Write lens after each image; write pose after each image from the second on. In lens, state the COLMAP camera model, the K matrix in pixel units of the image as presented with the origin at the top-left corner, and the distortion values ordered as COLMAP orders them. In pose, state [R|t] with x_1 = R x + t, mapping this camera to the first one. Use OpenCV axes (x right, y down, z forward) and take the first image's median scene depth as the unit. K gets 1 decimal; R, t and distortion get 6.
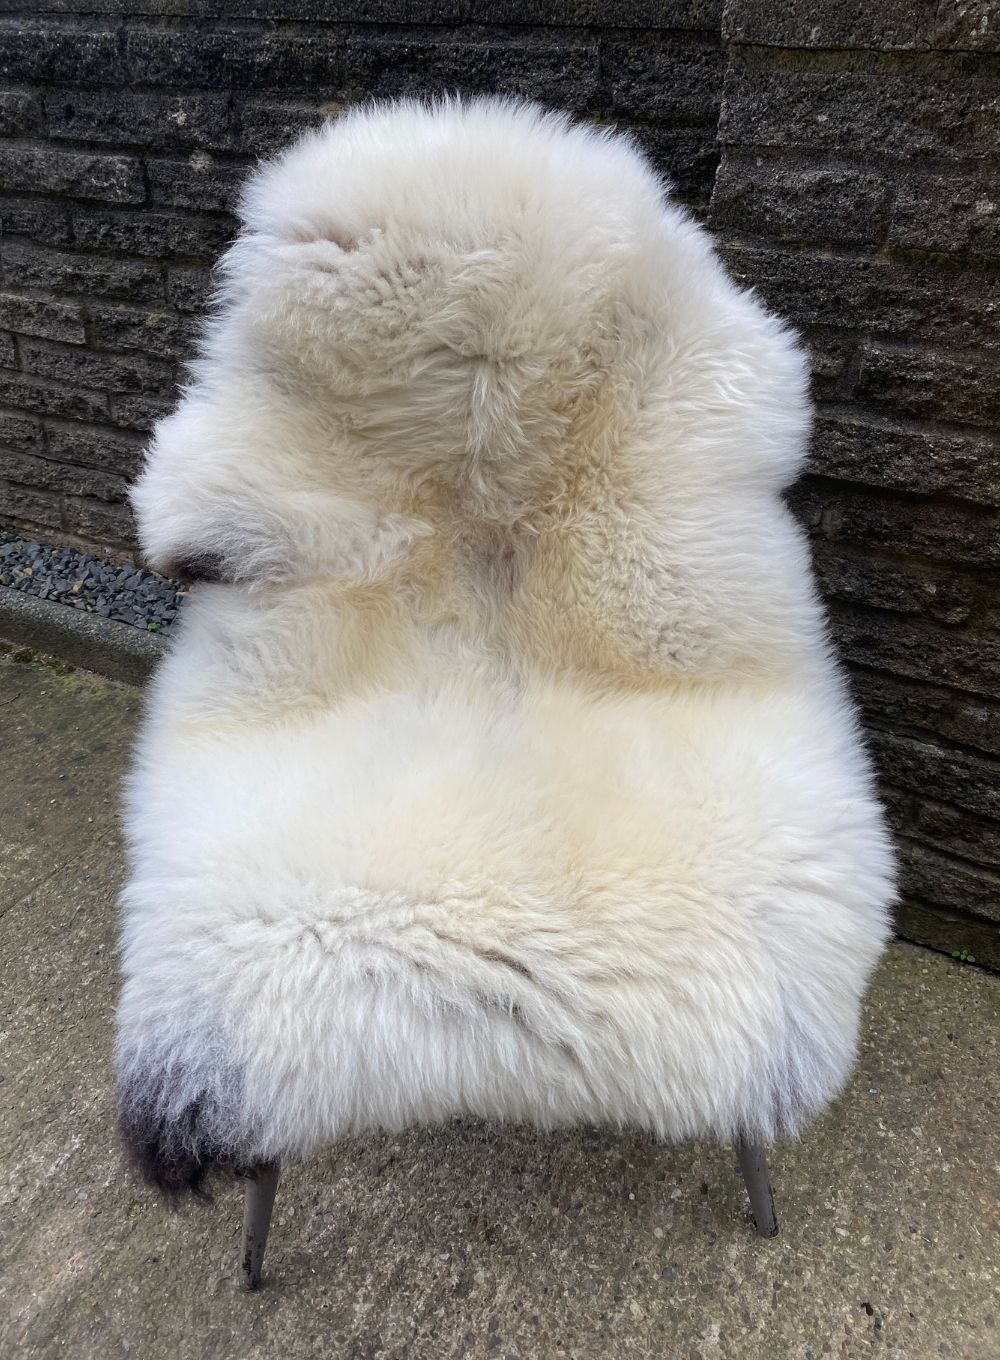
lens RADIAL K [[1057.6, 0, 509.9], [0, 1057.6, 678.0], [0, 0, 1]] dist [0.024925, -0.024118]
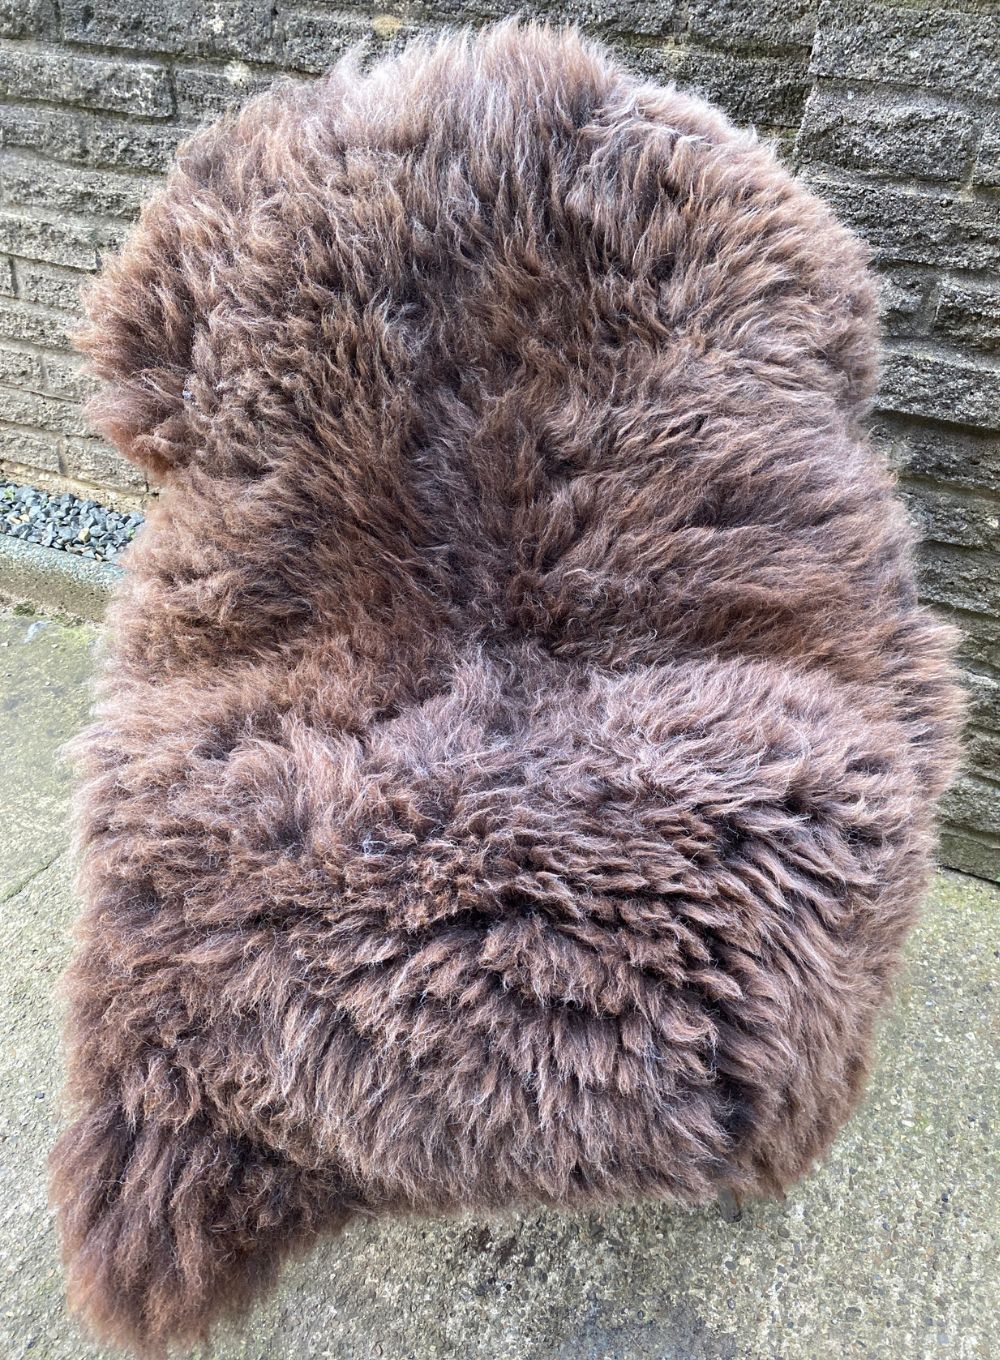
lens RADIAL K [[1140.4, 0, 561.7], [0, 1140.4, 727.7], [0, 0, 1]] dist [0.018850, -0.015276]
pose [[0.996213, -0.010941, 0.086254, -0.110298], [0.005979, 0.998323, 0.057576, 0.043732], [-0.086739, -0.056842, 0.994608, -0.082293]]
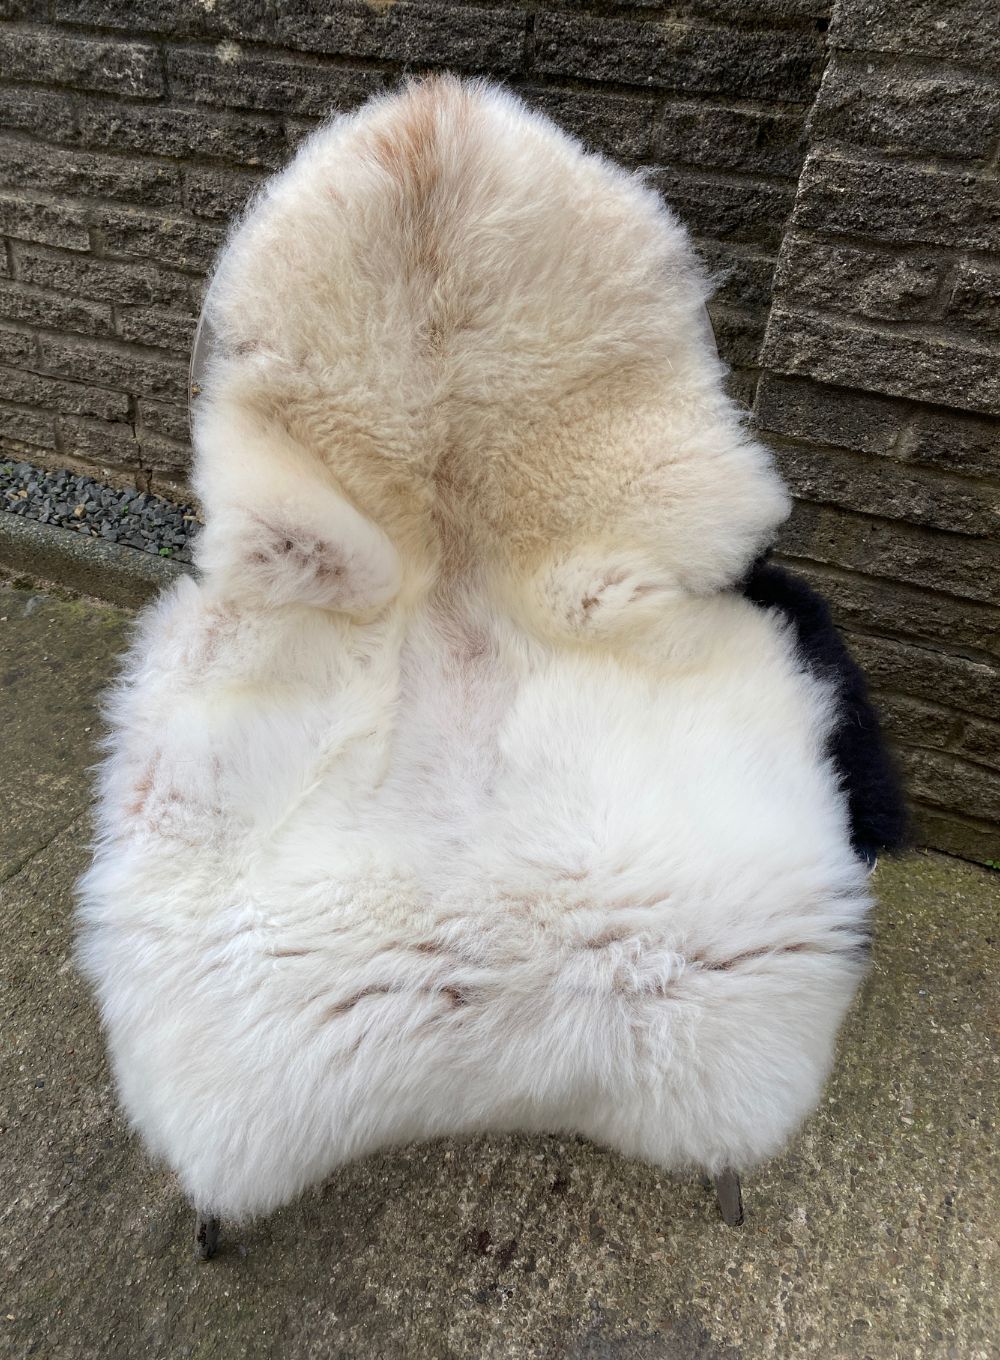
lens RADIAL K [[1057.6, 0, 500.7], [0, 1057.6, 693.2], [0, 0, 1]] dist [0.024925, -0.024118]
pose [[0.997799, -0.010544, 0.065461, -0.133733], [0.005150, 0.996617, 0.082027, 0.003474], [-0.066104, -0.081510, 0.994478, 0.001830]]
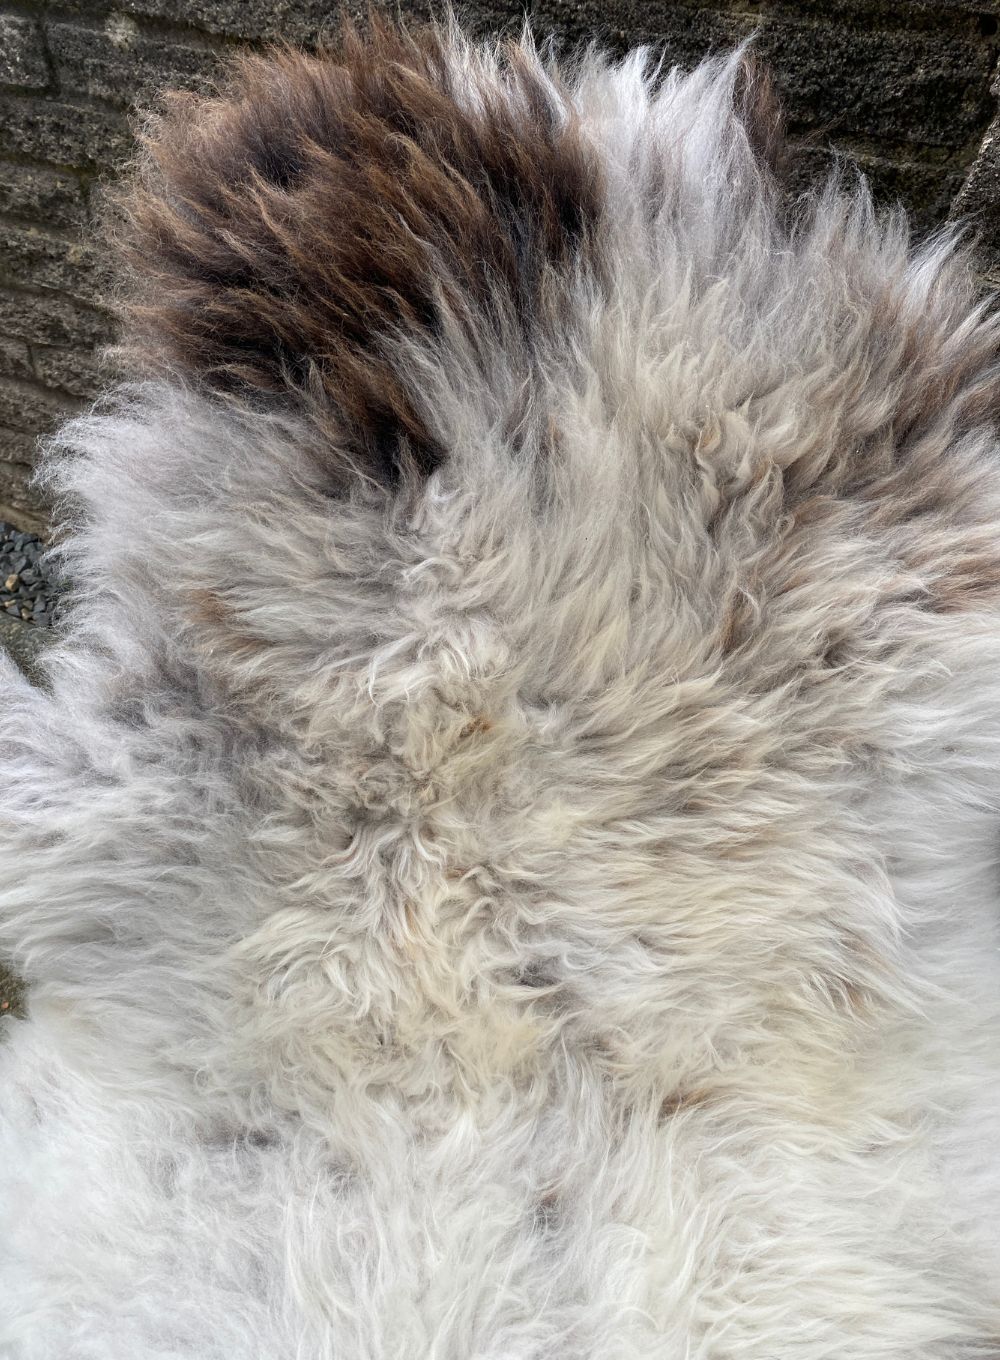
lens RADIAL K [[1057.6, 0, 530.4], [0, 1057.6, 671.8], [0, 0, 1]] dist [0.024925, -0.024118]
pose [[0.999510, 0.029841, -0.009498, -0.019559], [-0.028044, 0.987891, 0.152593, -0.225454], [0.013936, -0.152252, 0.988244, 0.324000]]
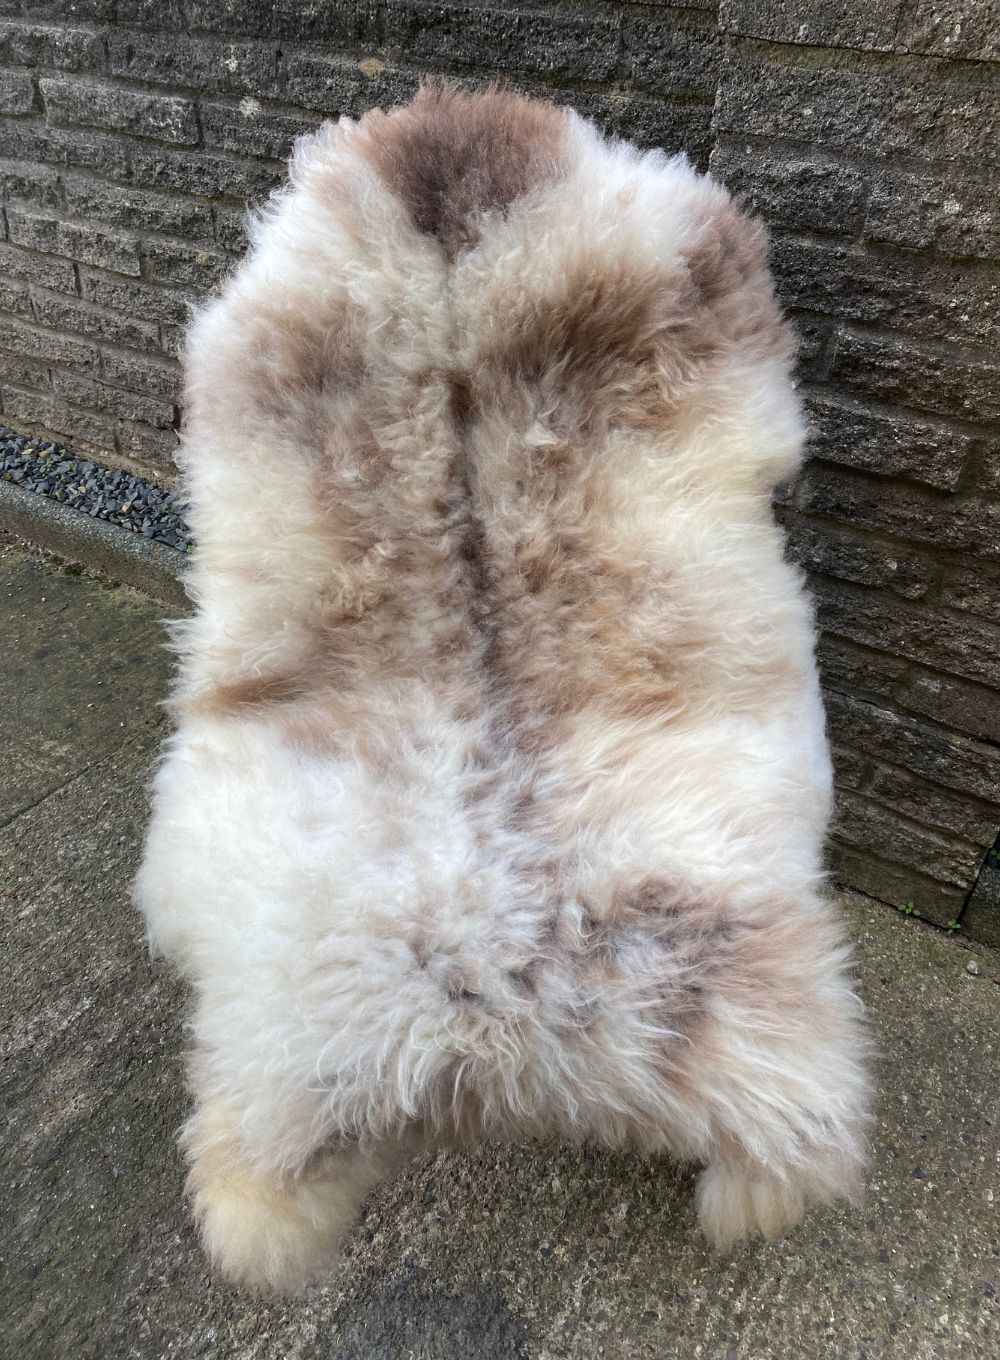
lens RADIAL K [[1057.6, 0, 521.0], [0, 1057.6, 690.6], [0, 0, 1]] dist [0.024925, -0.024118]
pose [[0.996273, 0.072461, -0.046783, 0.074664], [-0.069169, 0.995249, 0.068522, -0.005158], [0.051526, -0.065030, 0.996552, -0.076747]]
